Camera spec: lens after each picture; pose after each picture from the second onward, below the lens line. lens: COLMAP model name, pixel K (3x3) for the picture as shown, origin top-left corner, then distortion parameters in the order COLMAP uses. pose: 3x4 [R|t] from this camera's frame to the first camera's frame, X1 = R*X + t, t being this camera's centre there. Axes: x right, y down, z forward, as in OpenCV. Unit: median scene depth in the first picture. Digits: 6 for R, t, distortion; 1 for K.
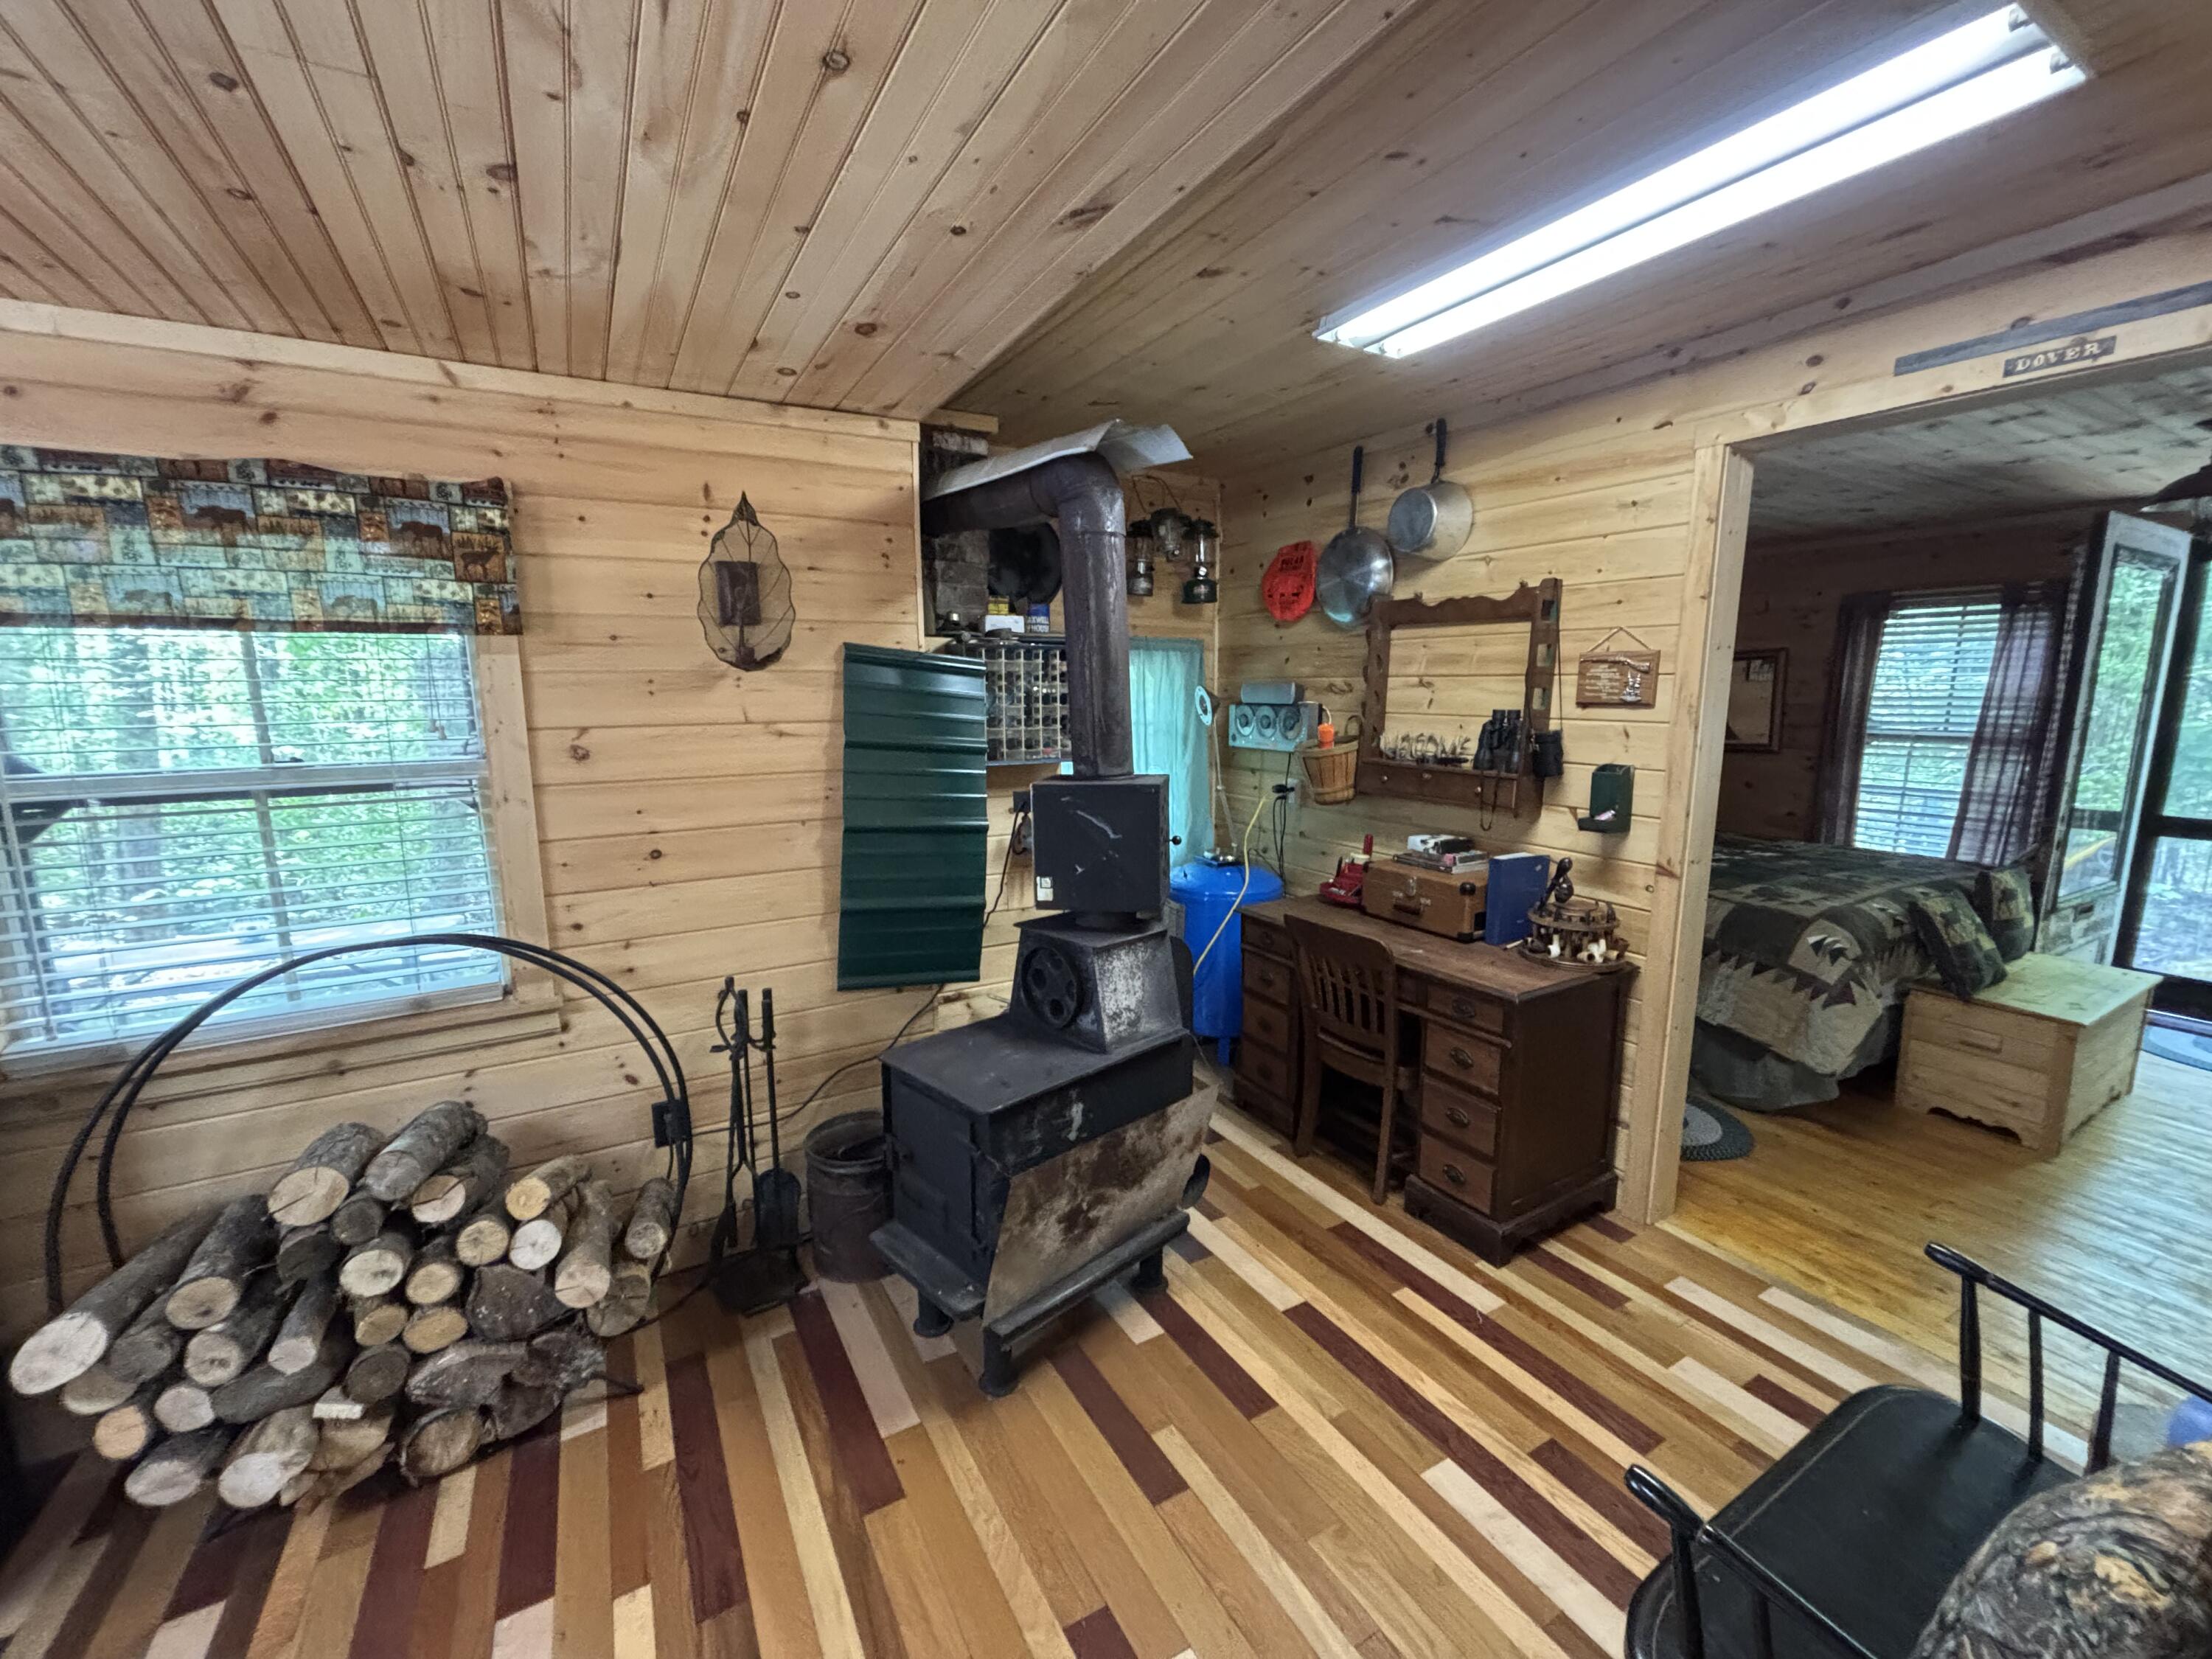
lens RADIAL K [[891.4, 0, 1101.9], [0, 891.4, 830.3], [0, 0, 1]] dist [0.007134, -0.001047]
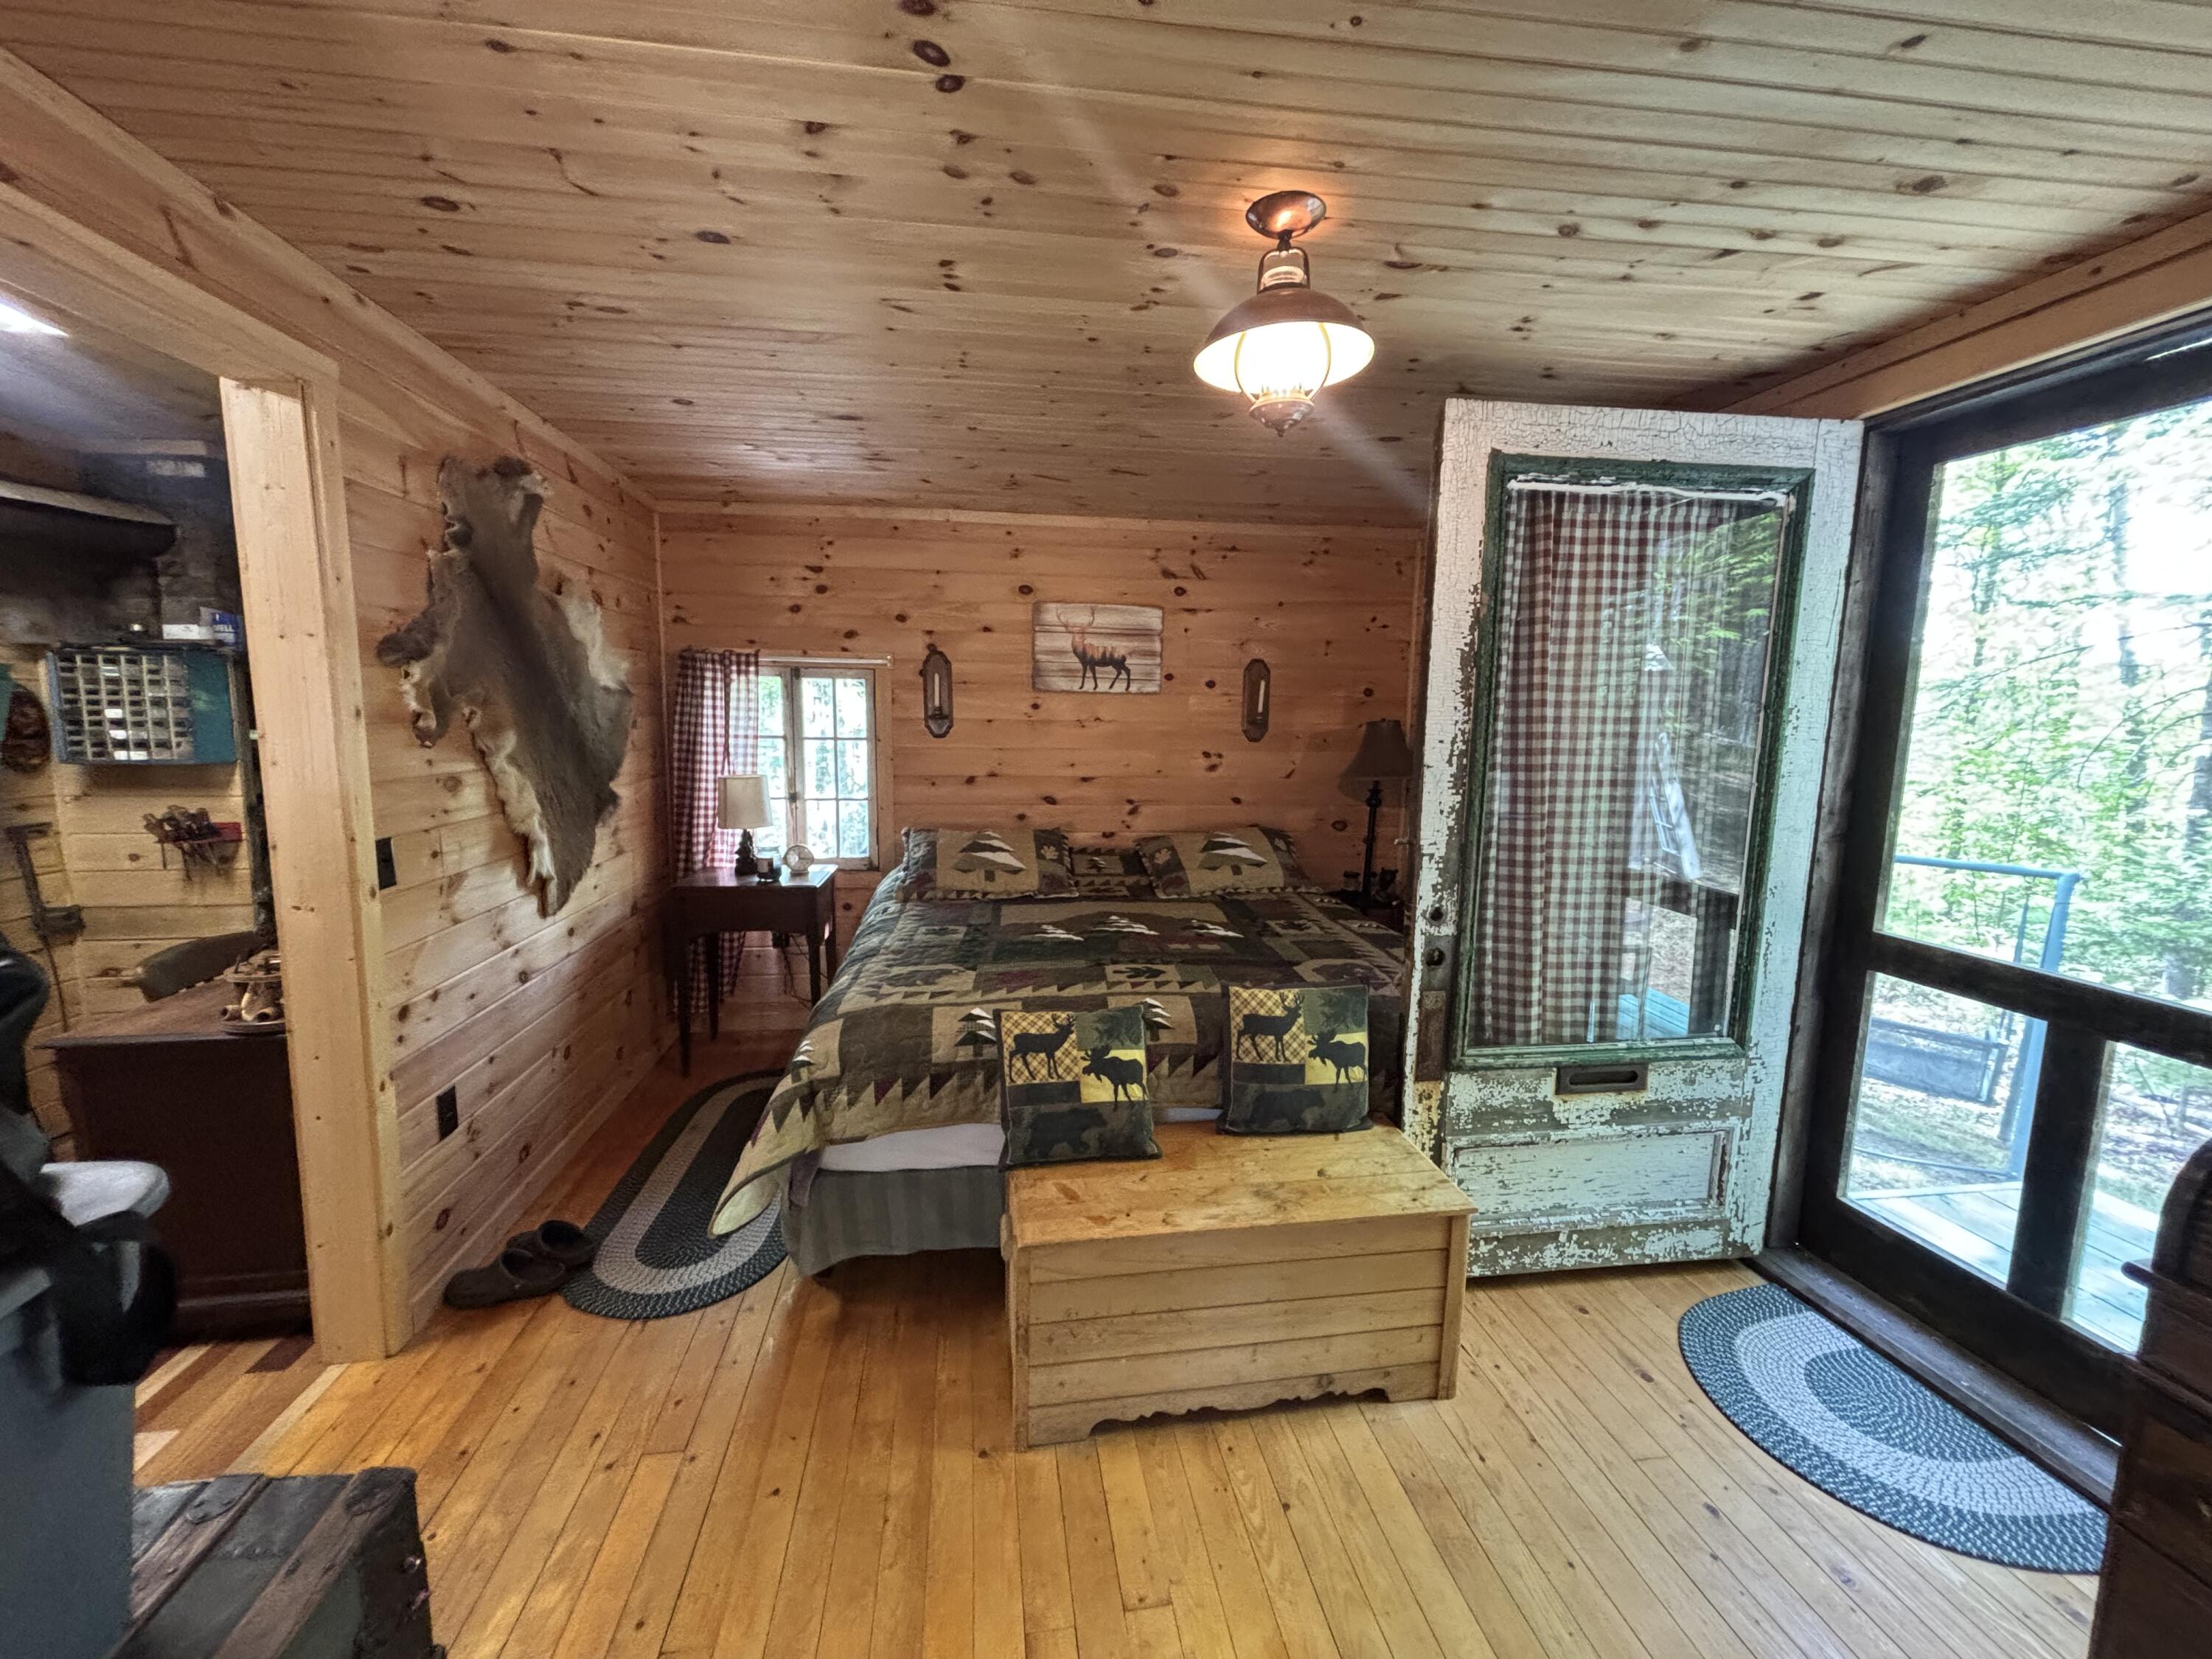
lens RADIAL K [[891.4, 0, 1096.5], [0, 891.4, 831.4], [0, 0, 1]] dist [0.007134, -0.001047]
pose [[0.926372, 0.058603, -0.372023, 1.172038], [-0.066878, 0.997717, -0.009366, -0.052752], [0.370625, 0.033557, 0.928176, 0.381941]]
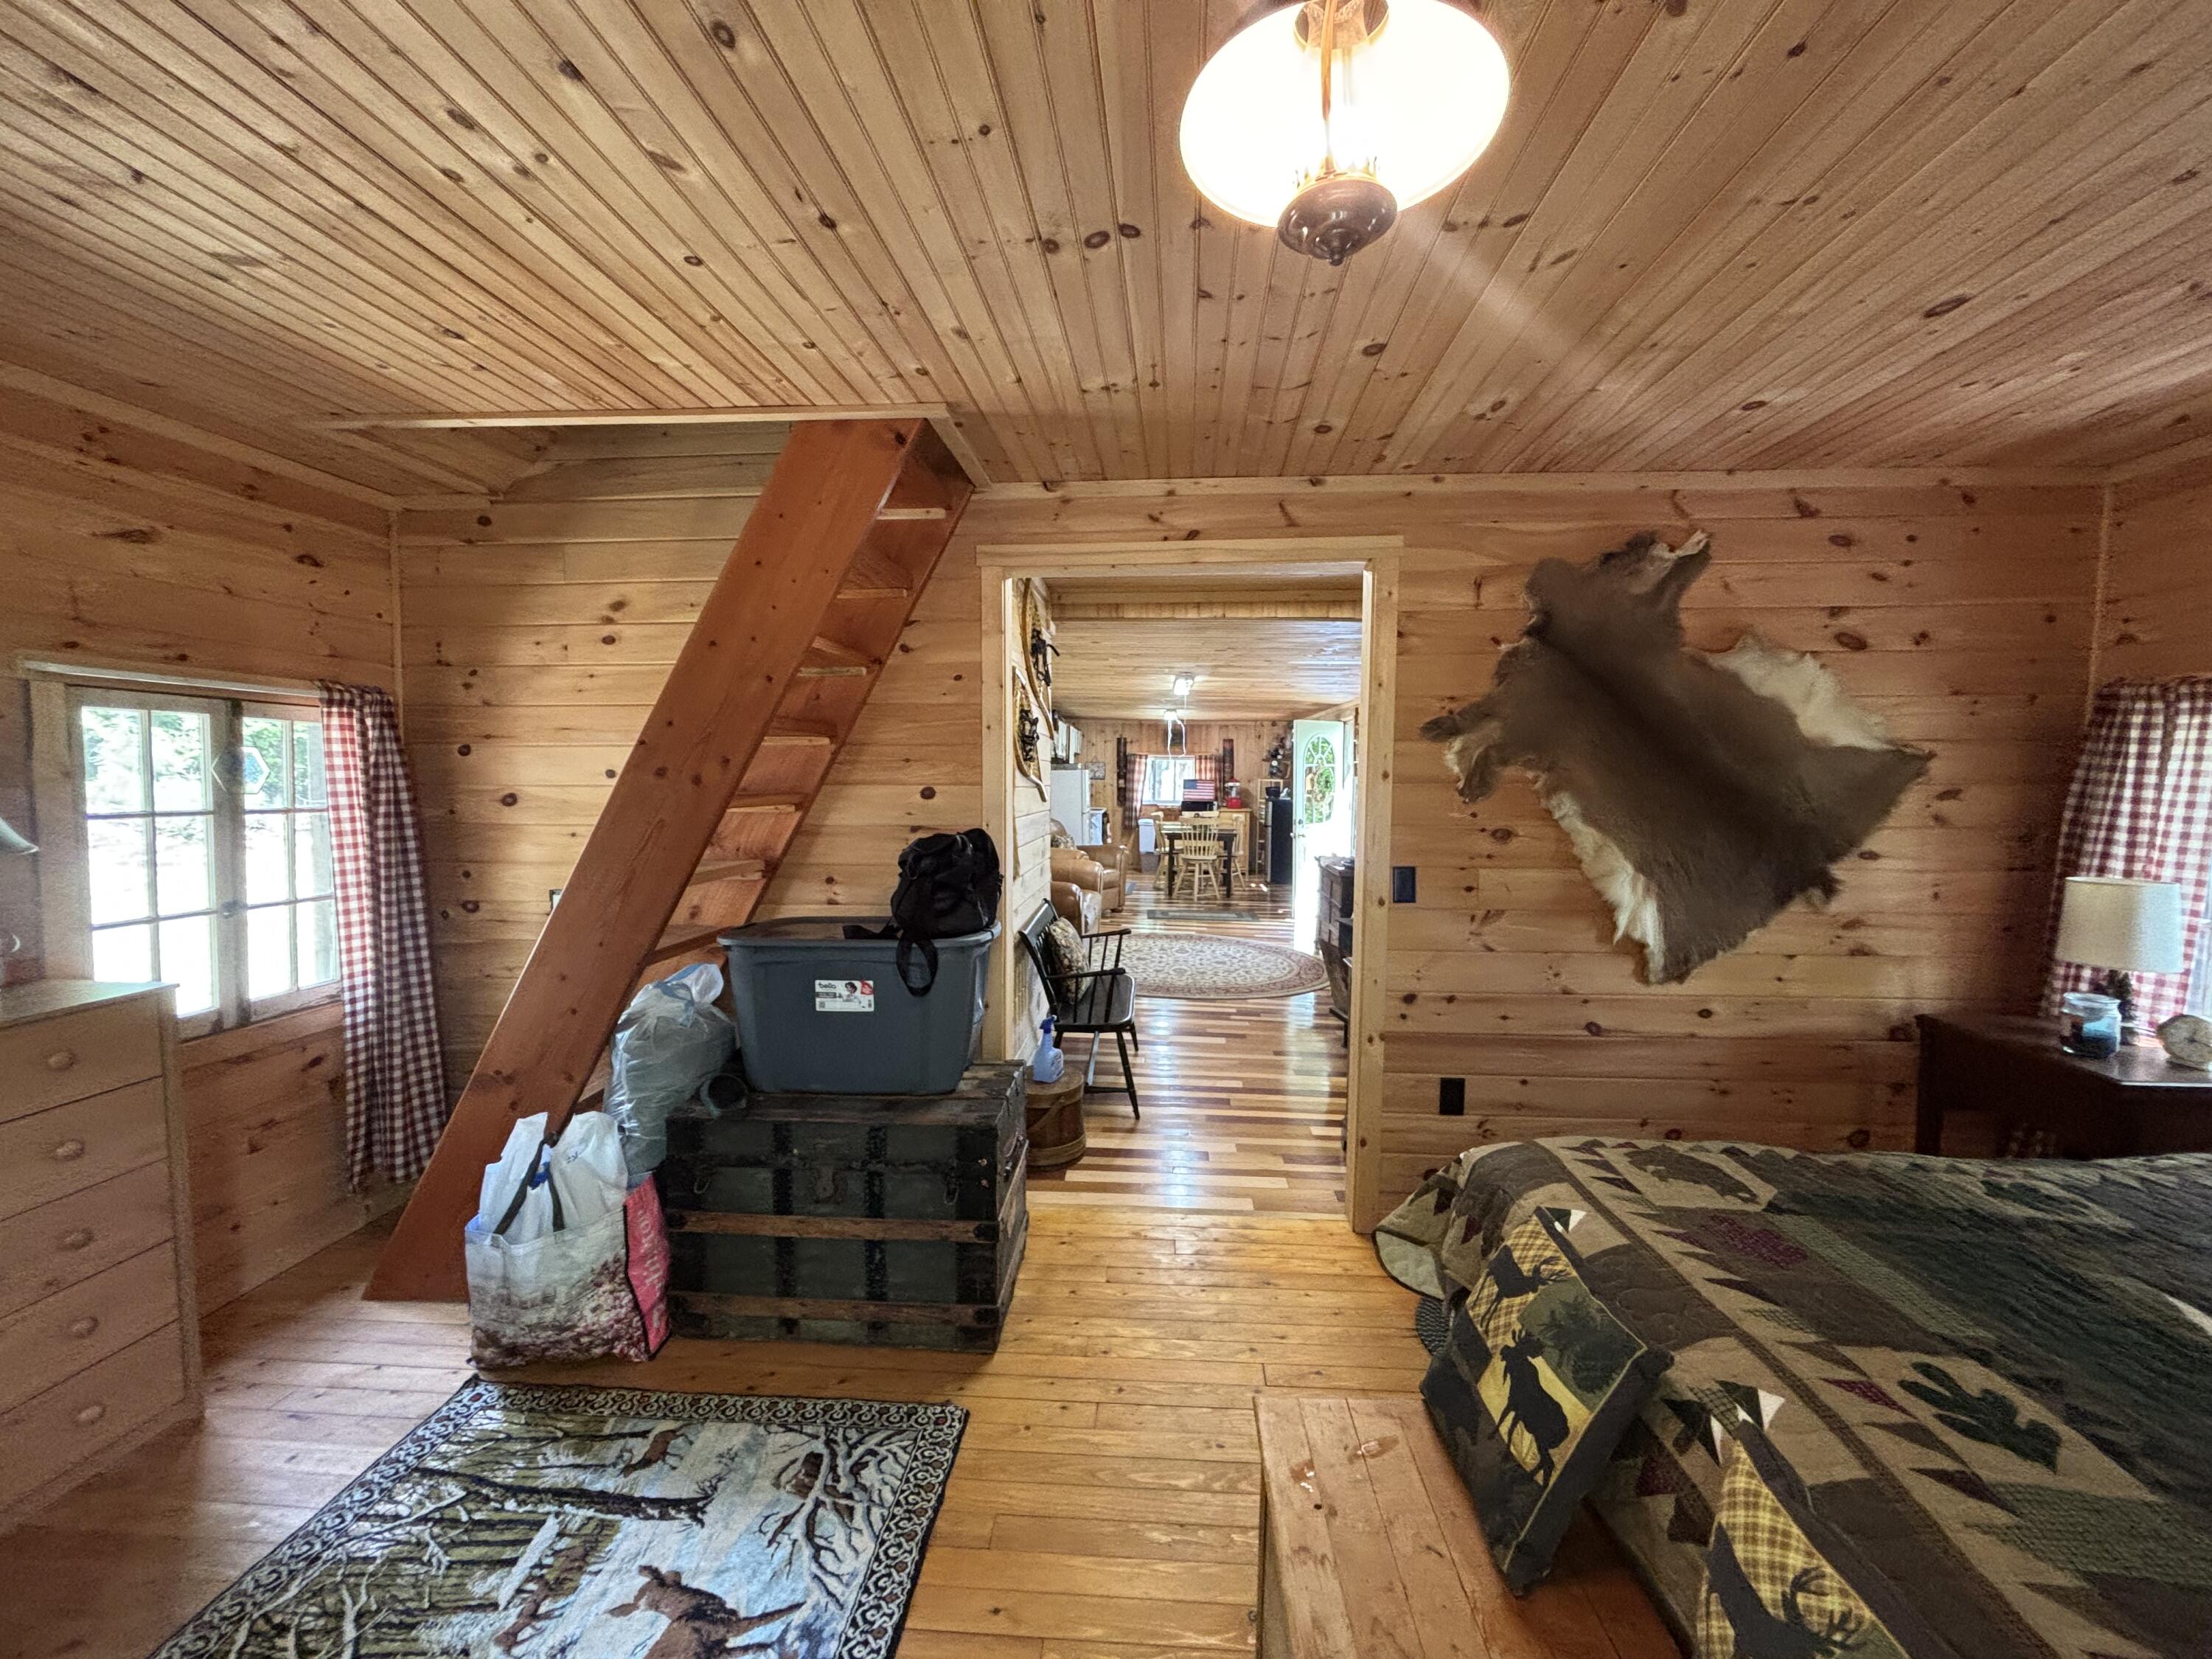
lens RADIAL K [[891.4, 0, 1107.1], [0, 891.4, 826.9], [0, 0, 1]] dist [0.007134, -0.001047]
pose [[-0.556118, 0.049043, -0.829655, 1.341755], [-0.132615, 0.980231, 0.146836, -0.143739], [0.820455, 0.191683, -0.538620, 0.989193]]
